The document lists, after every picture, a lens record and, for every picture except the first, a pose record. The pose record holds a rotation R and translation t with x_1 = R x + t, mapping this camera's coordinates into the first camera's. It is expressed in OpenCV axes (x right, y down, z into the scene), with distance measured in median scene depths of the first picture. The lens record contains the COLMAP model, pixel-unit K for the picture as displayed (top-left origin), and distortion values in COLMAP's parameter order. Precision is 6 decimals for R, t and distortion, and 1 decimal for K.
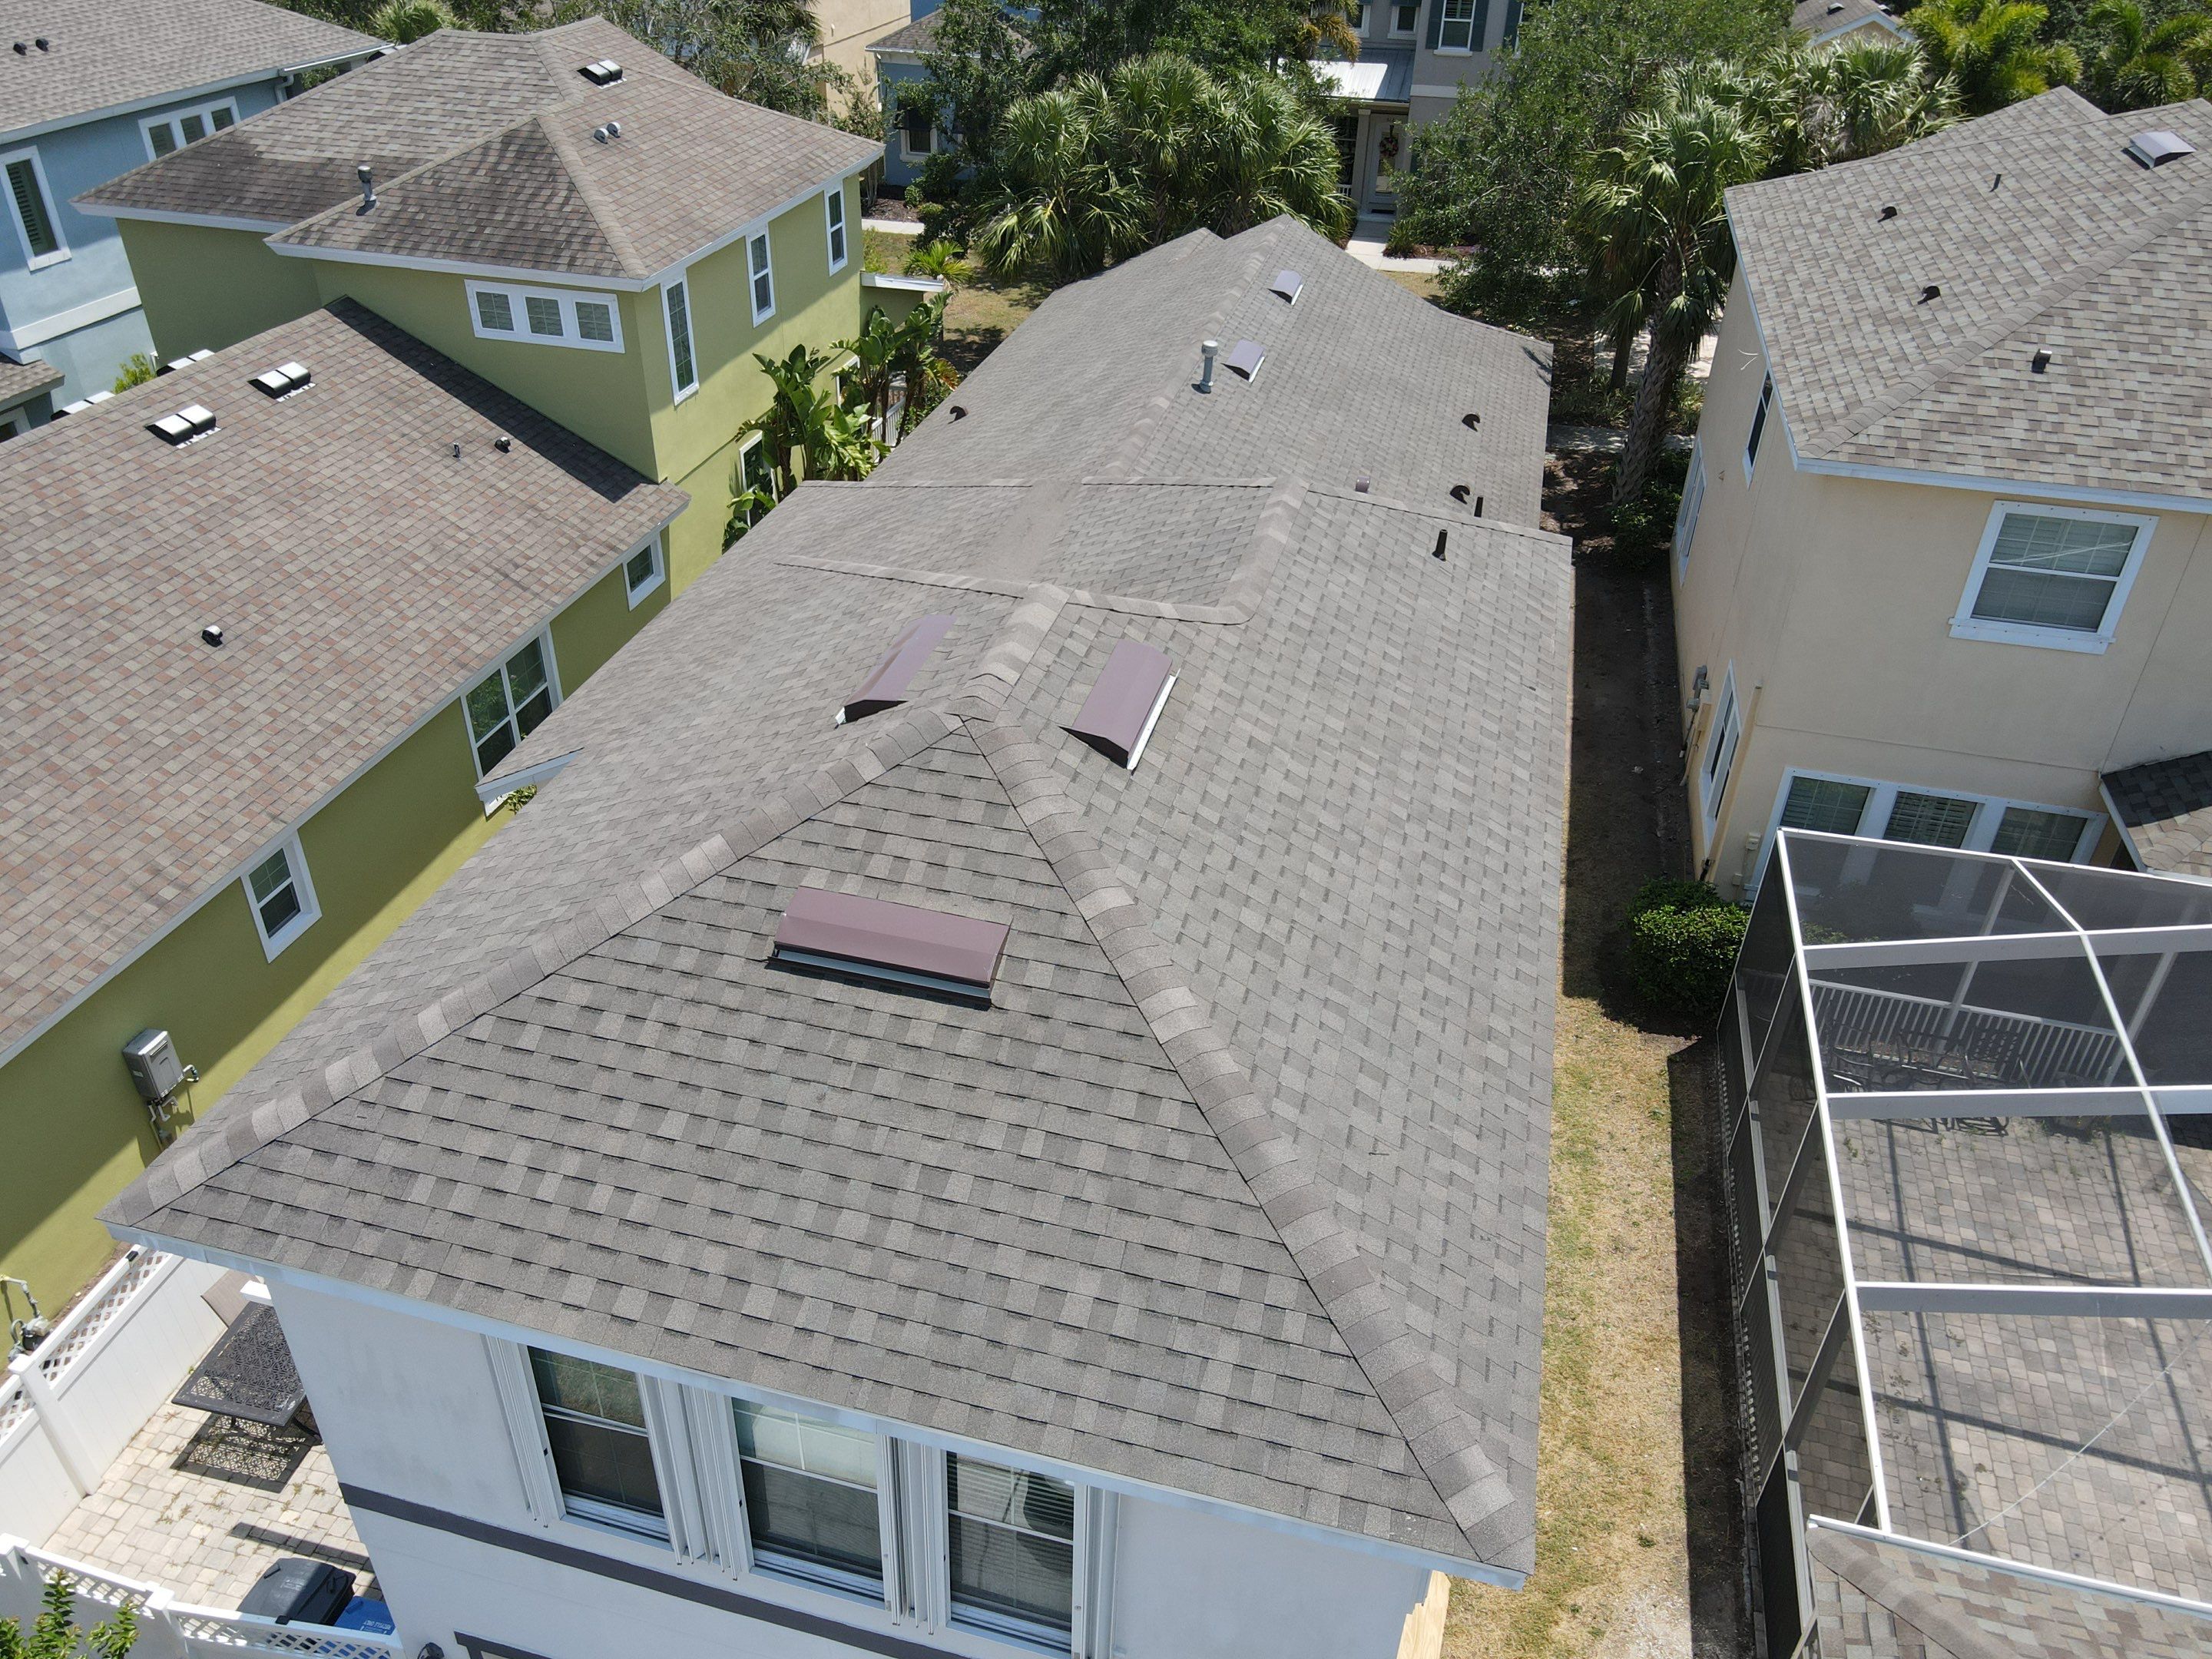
lens RADIAL K [[1616.6, 0, 1087.2], [0, 1616.6, 829.5], [0, 0, 1]] dist [0.004316, 0.000084]
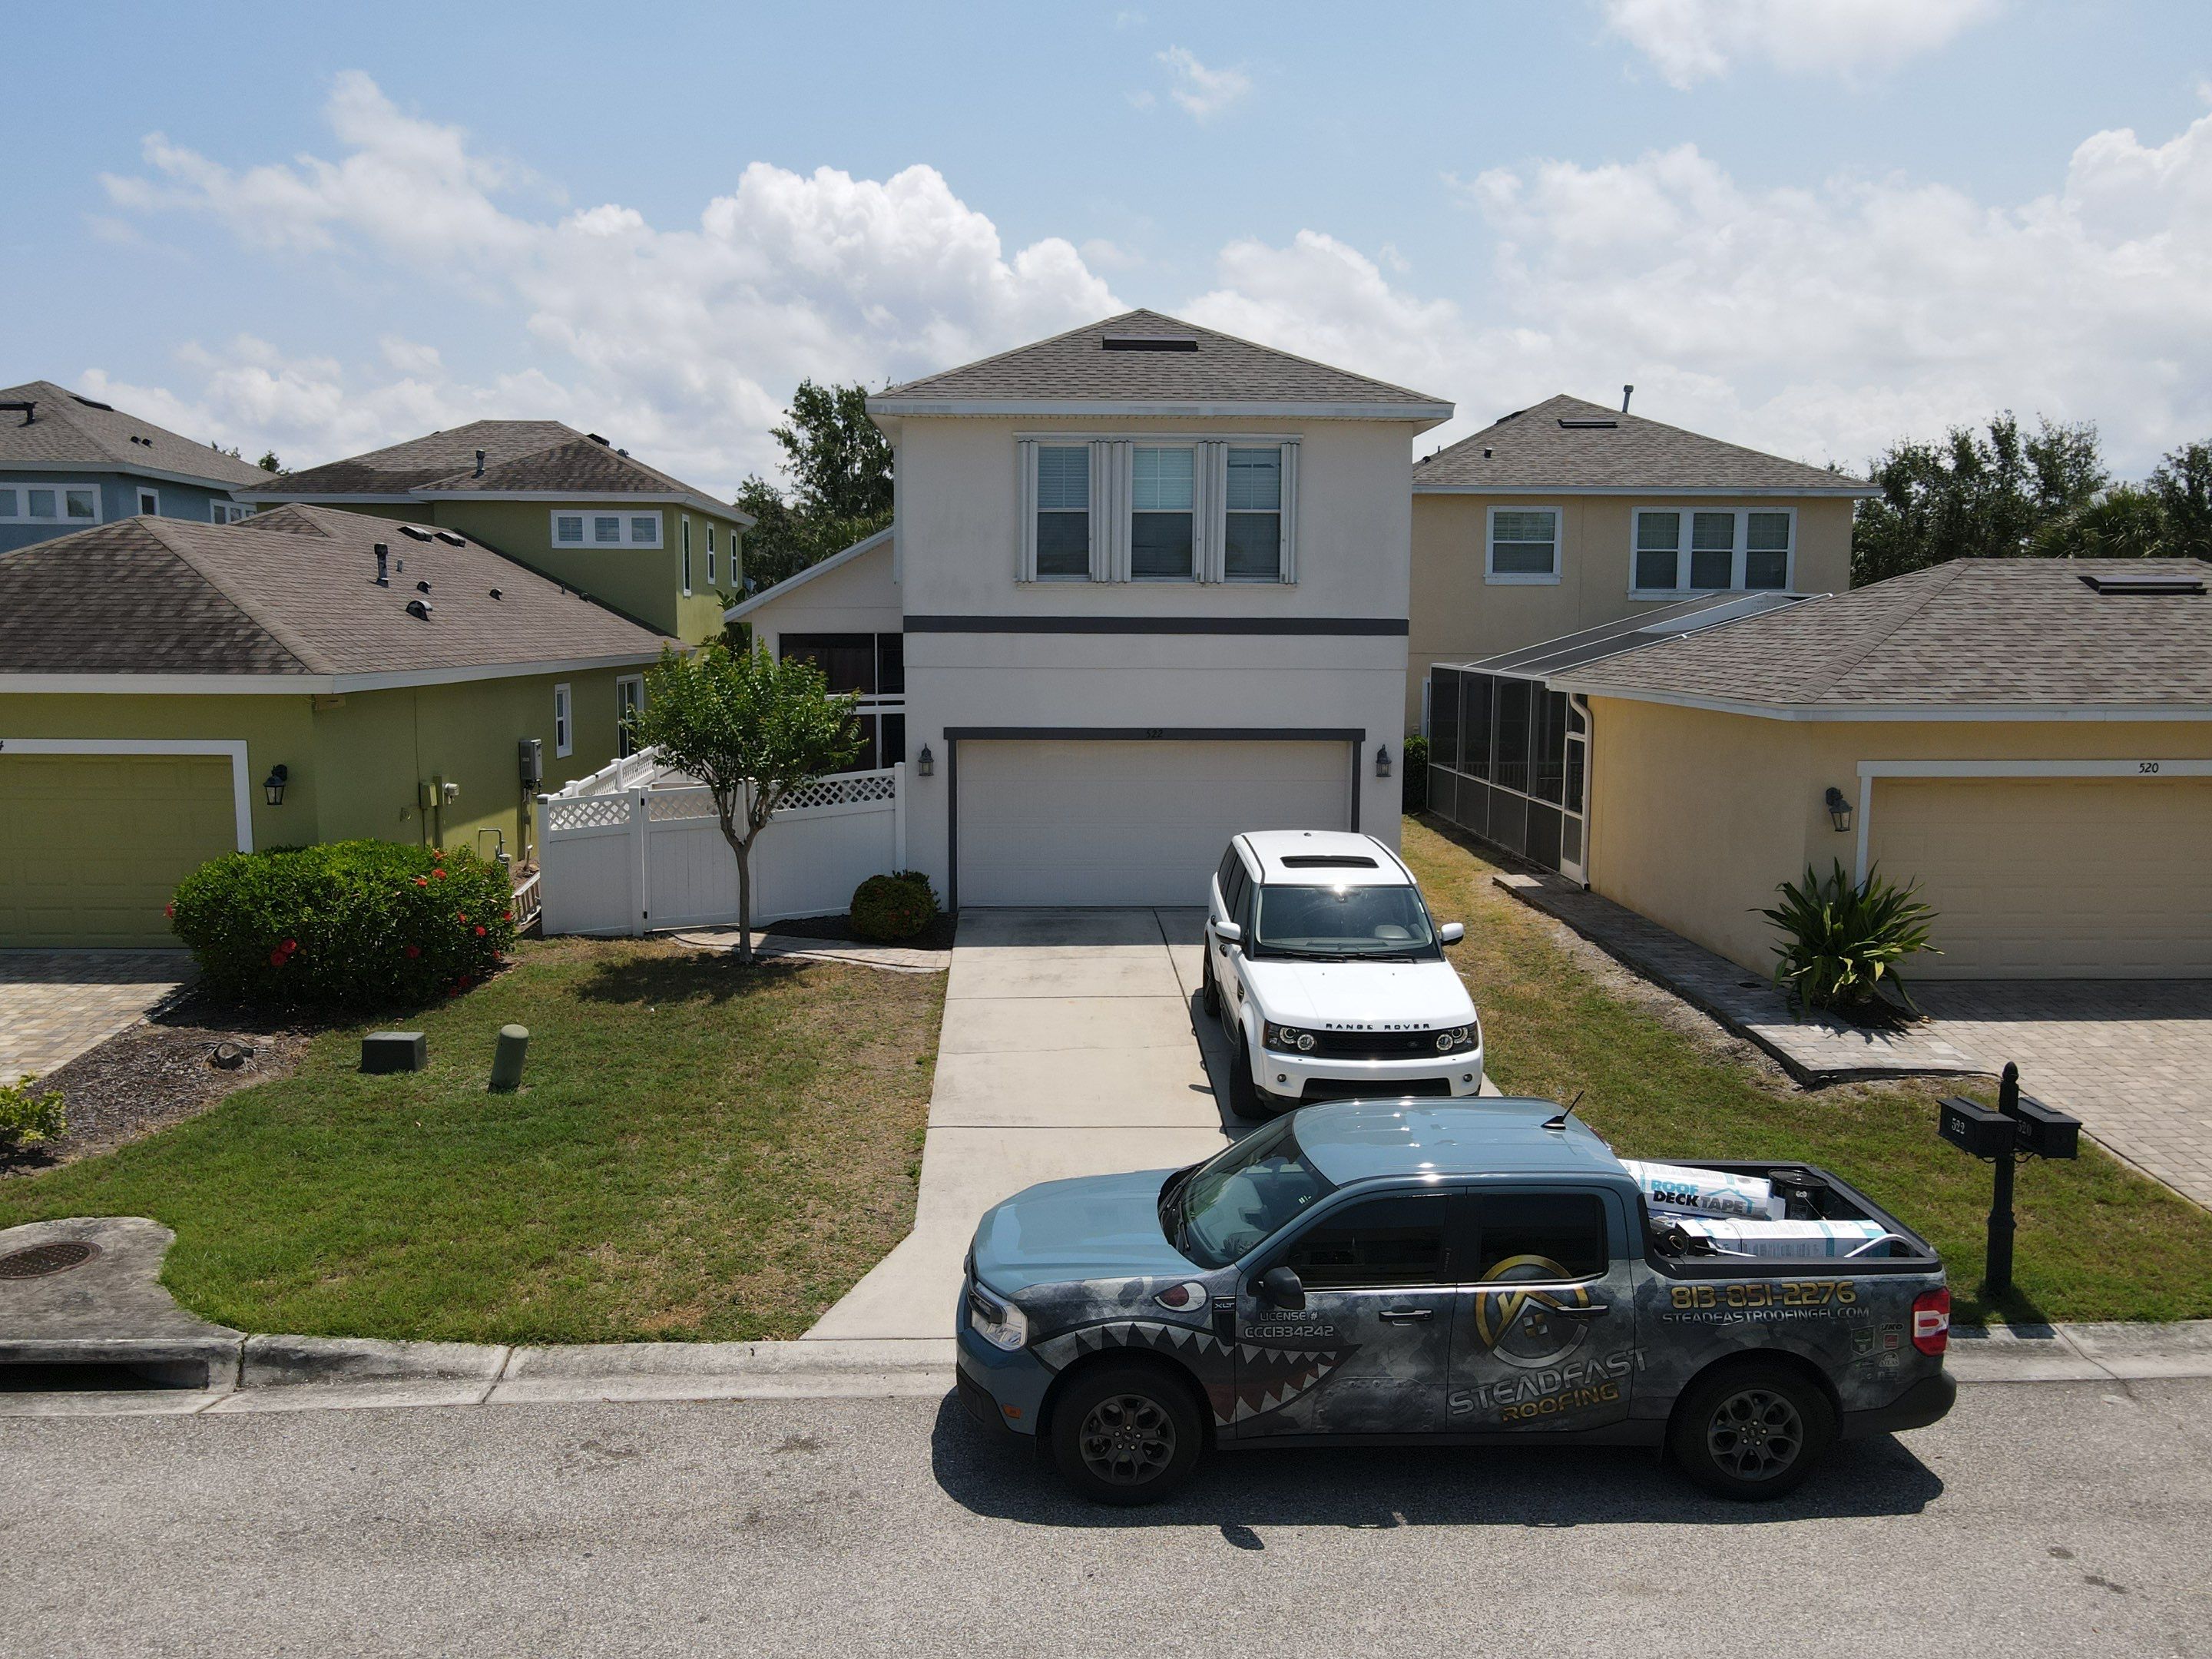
lens RADIAL K [[1616.4, 0, 1065.4], [0, 1616.4, 825.5], [0, 0, 1]] dist [0.004155, 0.001576]
pose [[0.958725, -0.048625, 0.280145, -0.481278], [0.167410, 0.892920, -0.417932, 0.852712], [-0.229825, 0.447581, 0.864206, -0.386988]]
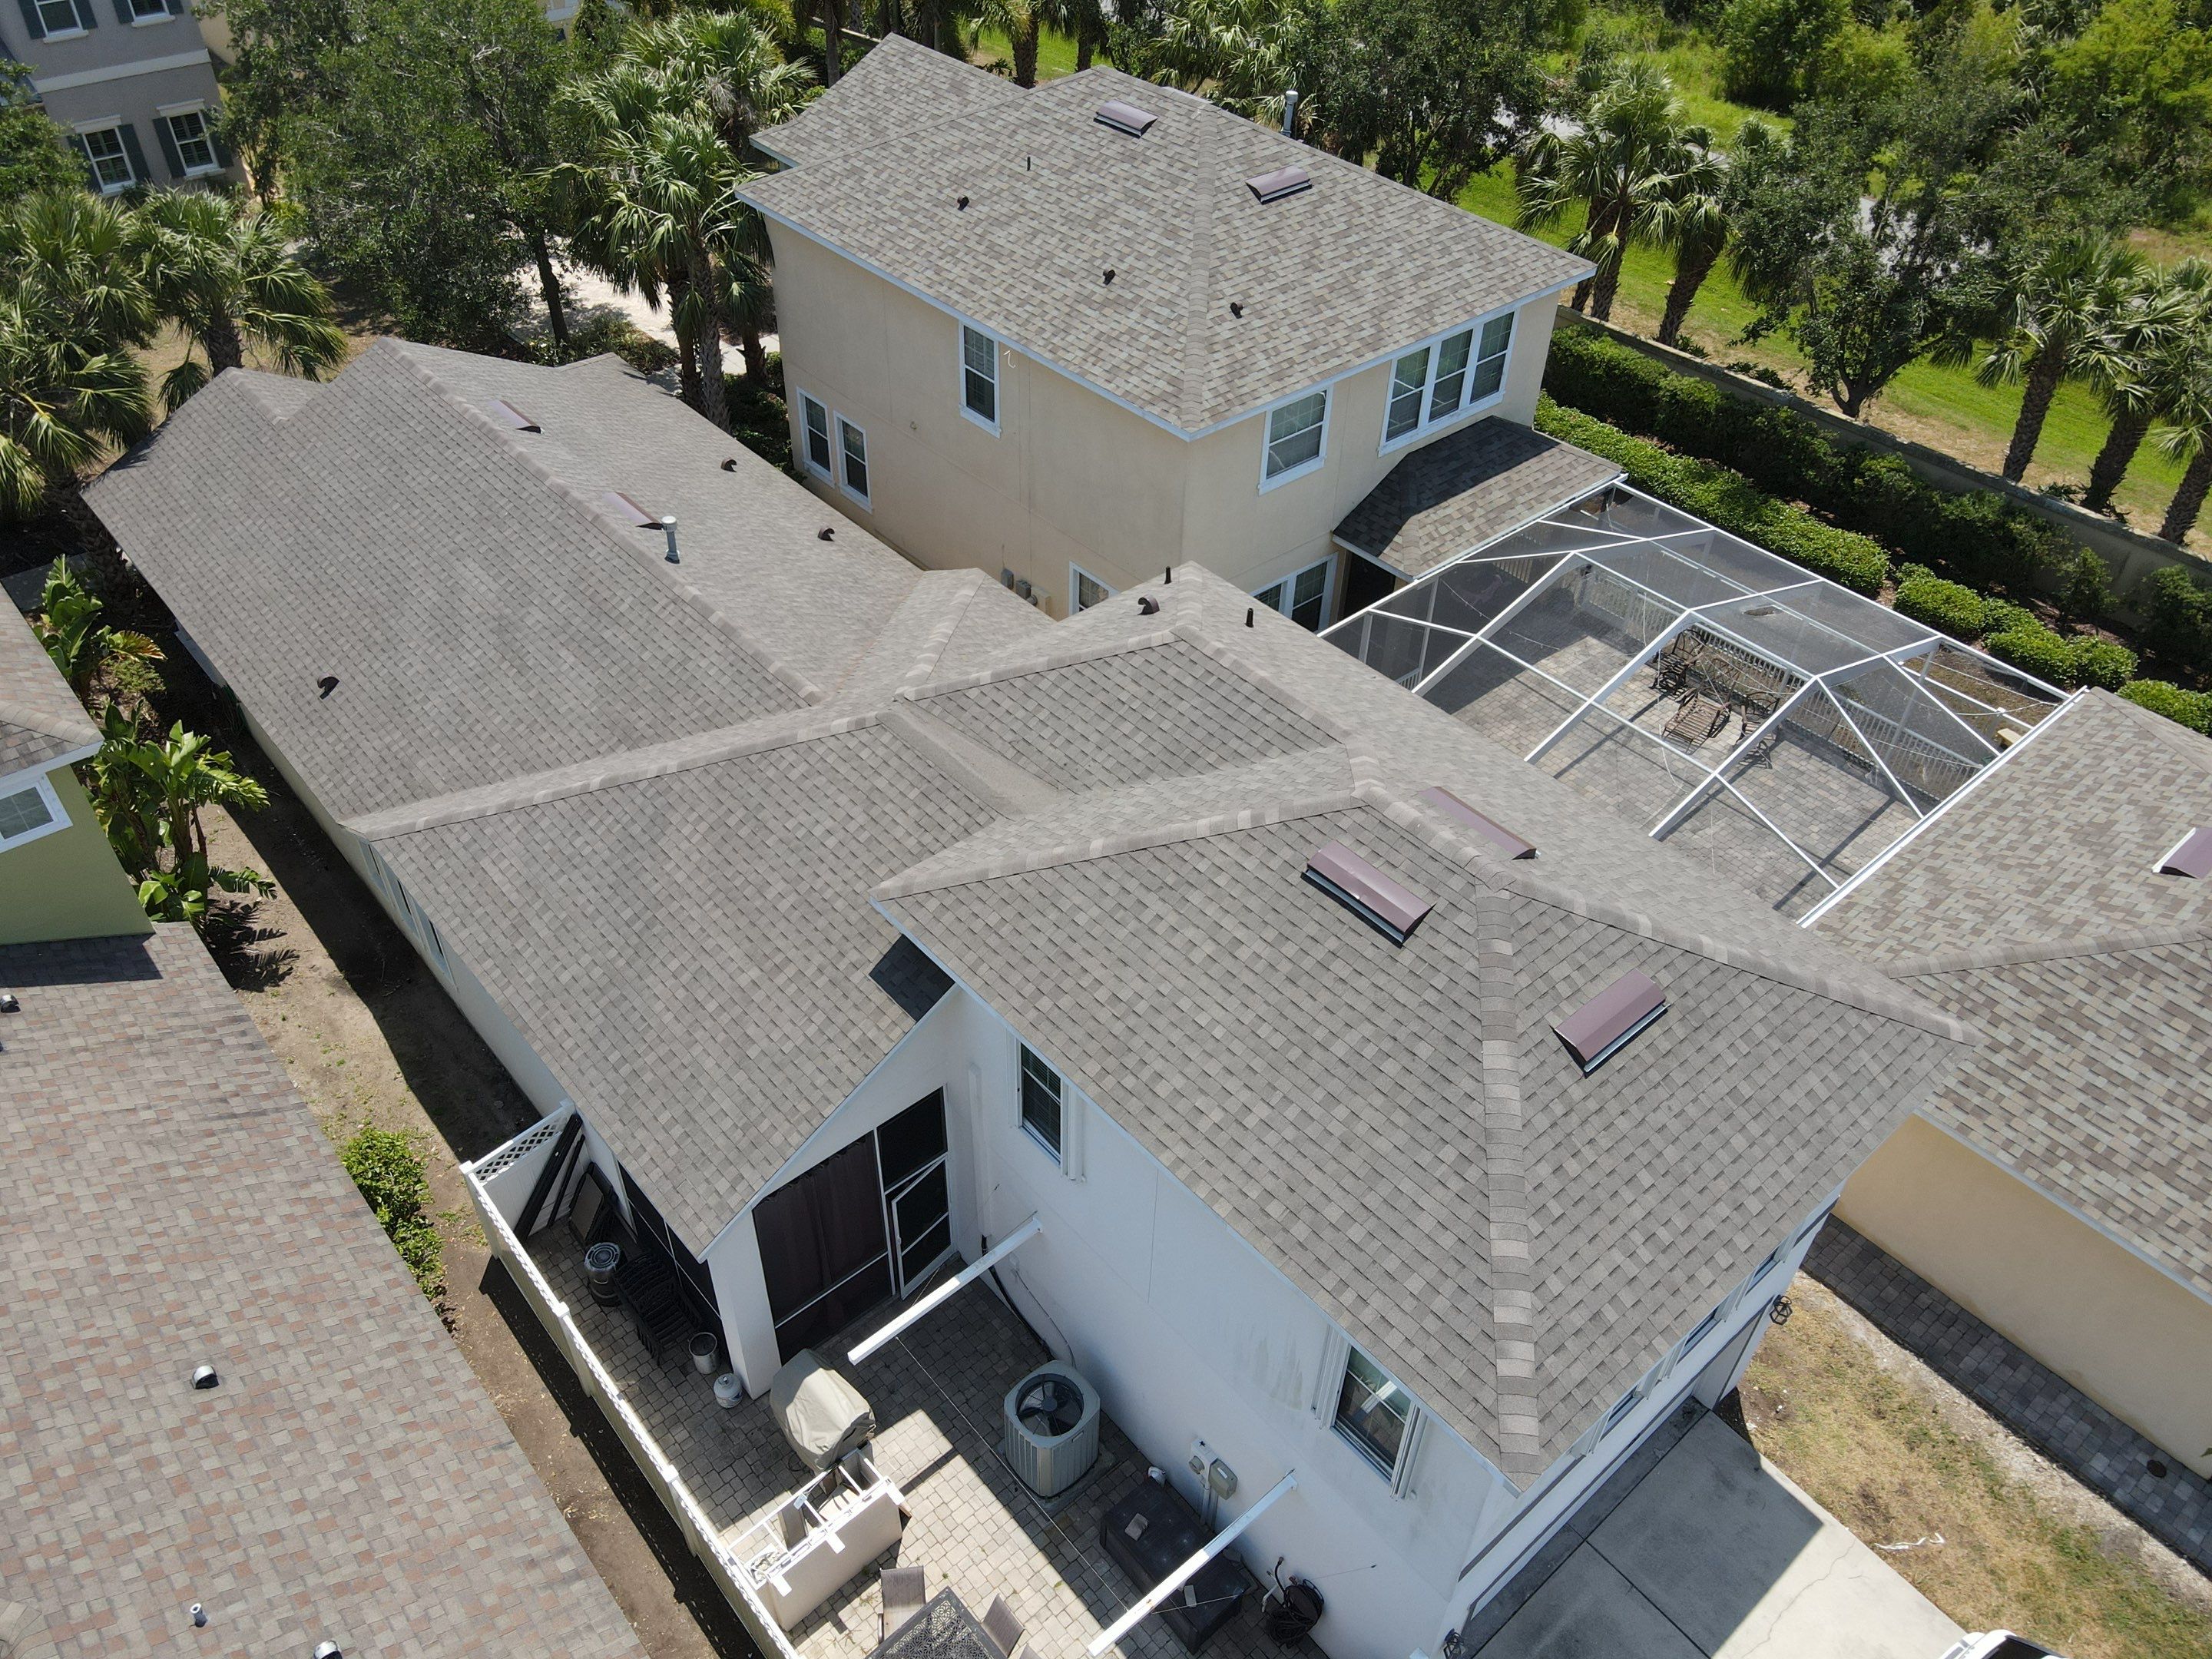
lens RADIAL K [[1590.4, 0, 1084.8], [0, 1590.4, 823.0], [0, 0, 1]] dist [0.035183, -0.048943]
pose [[0.568035, -0.548600, 0.613494, -0.654580], [0.452506, 0.830831, 0.323972, -0.432892], [-0.687441, 0.093582, 0.720186, 0.076473]]
